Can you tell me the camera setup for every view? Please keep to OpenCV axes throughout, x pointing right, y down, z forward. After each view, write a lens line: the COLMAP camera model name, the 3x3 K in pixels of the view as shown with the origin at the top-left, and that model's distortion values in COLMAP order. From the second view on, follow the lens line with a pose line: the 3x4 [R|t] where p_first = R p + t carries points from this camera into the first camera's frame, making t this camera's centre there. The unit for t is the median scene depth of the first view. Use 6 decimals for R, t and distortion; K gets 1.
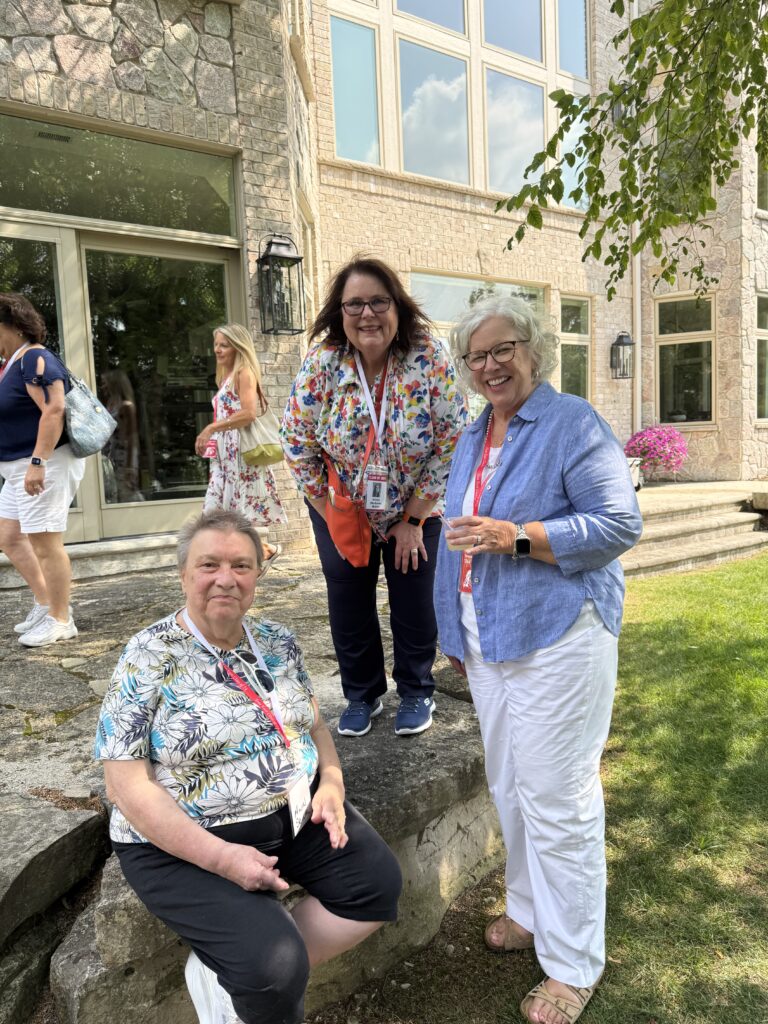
lens RADIAL K [[729.4, 0, 386.1], [0, 729.4, 505.2], [0, 0, 1]] dist [0.013230, -0.022720]
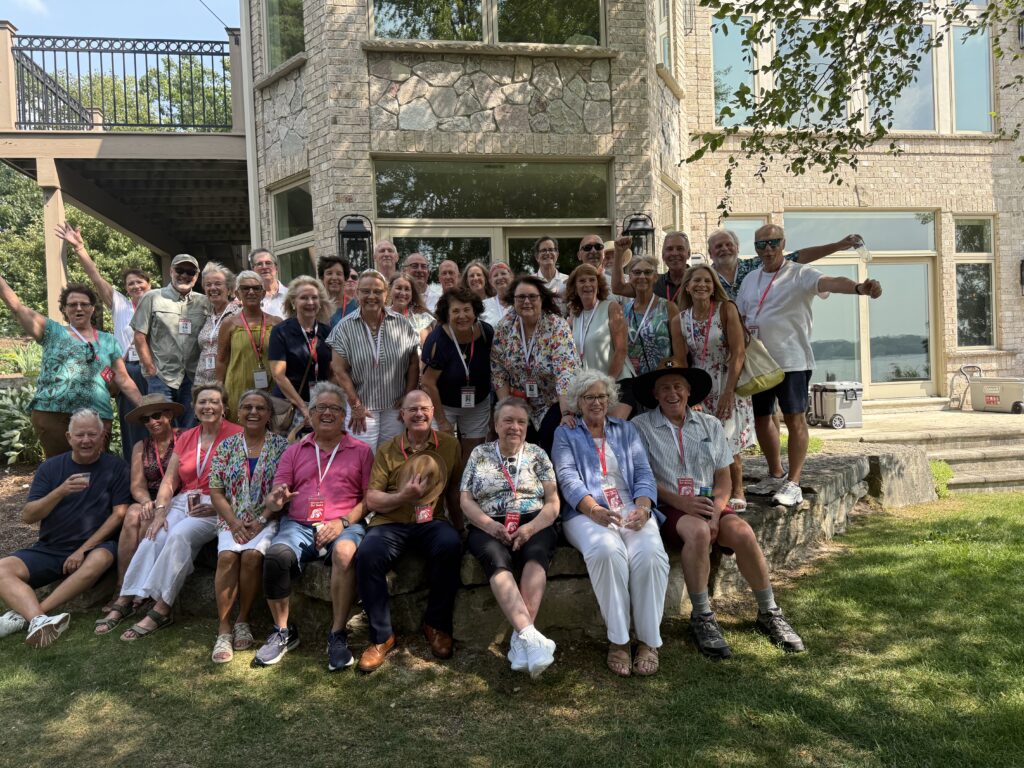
lens RADIAL K [[729.4, 0, 506.6], [0, 729.4, 380.0], [0, 0, 1]] dist [0.013230, -0.022720]
pose [[0.902771, 0.017445, -0.429768, 0.131483], [-0.039543, 0.998312, -0.042542, 0.008797], [0.428300, 0.055400, 0.901937, -0.196717]]
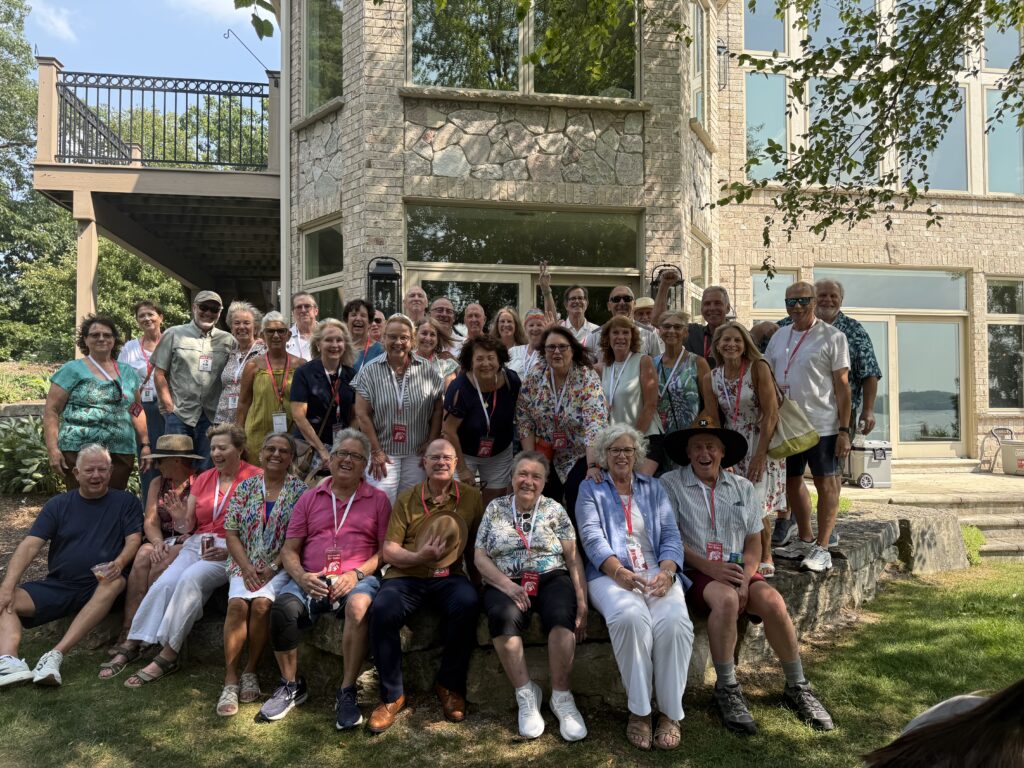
lens RADIAL K [[729.4, 0, 518.2], [0, 729.4, 385.7], [0, 0, 1]] dist [0.013230, -0.022720]
pose [[0.895577, 0.028279, -0.444007, 0.125757], [-0.076106, 0.993006, -0.090262, 0.002193], [0.438349, 0.114628, 0.891465, -0.190348]]
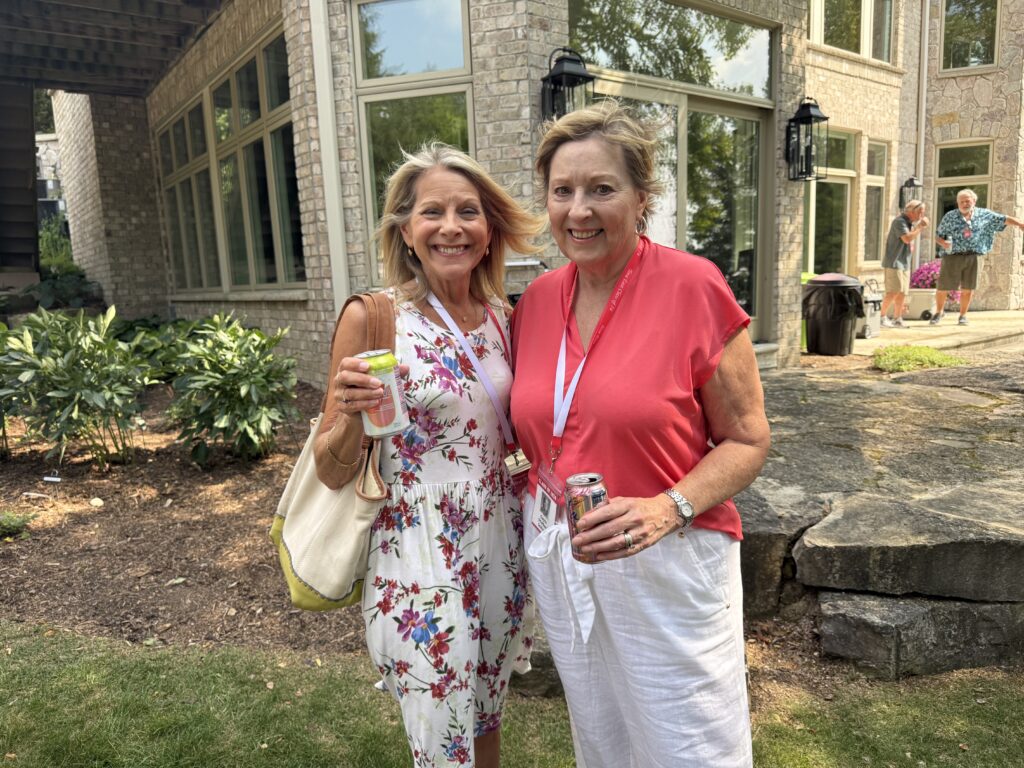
lens RADIAL K [[729.4, 0, 508.5], [0, 729.4, 390.2], [0, 0, 1]] dist [0.013230, -0.022720]
pose [[0.999597, 0.004429, 0.028022, -0.379479], [-0.006320, 0.997683, 0.067745, 0.021694], [-0.027657, -0.067894, 0.997309, -0.134874]]
